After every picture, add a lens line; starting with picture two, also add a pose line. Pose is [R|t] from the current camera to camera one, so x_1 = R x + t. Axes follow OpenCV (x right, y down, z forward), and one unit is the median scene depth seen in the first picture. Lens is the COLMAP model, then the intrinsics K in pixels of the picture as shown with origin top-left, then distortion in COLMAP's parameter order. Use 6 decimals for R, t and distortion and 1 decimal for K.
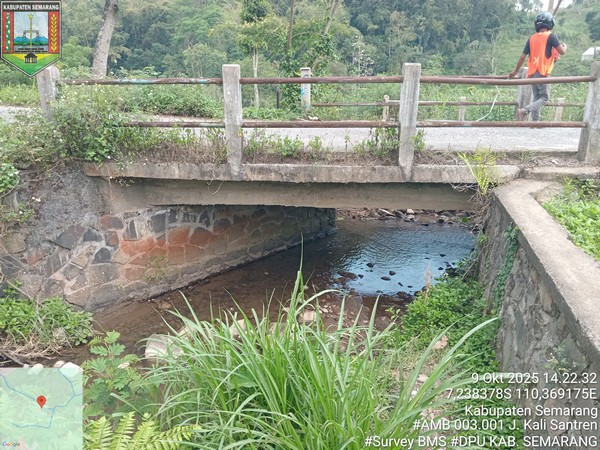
lens RADIAL K [[478.0, 0, 300.0], [0, 478.0, 225.0], [0, 0, 1]] dist [0.001750, 0.001874]
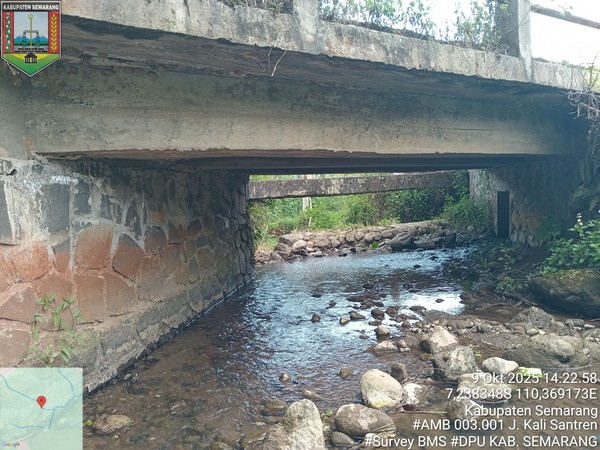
lens RADIAL K [[478.0, 0, 300.0], [0, 478.0, 225.0], [0, 0, 1]] dist [0.001750, 0.001874]
pose [[0.818165, -0.078862, 0.569549, -0.357787], [0.227443, 0.954147, -0.194610, 0.128991], [-0.528086, 0.288763, 0.798587, 0.597661]]
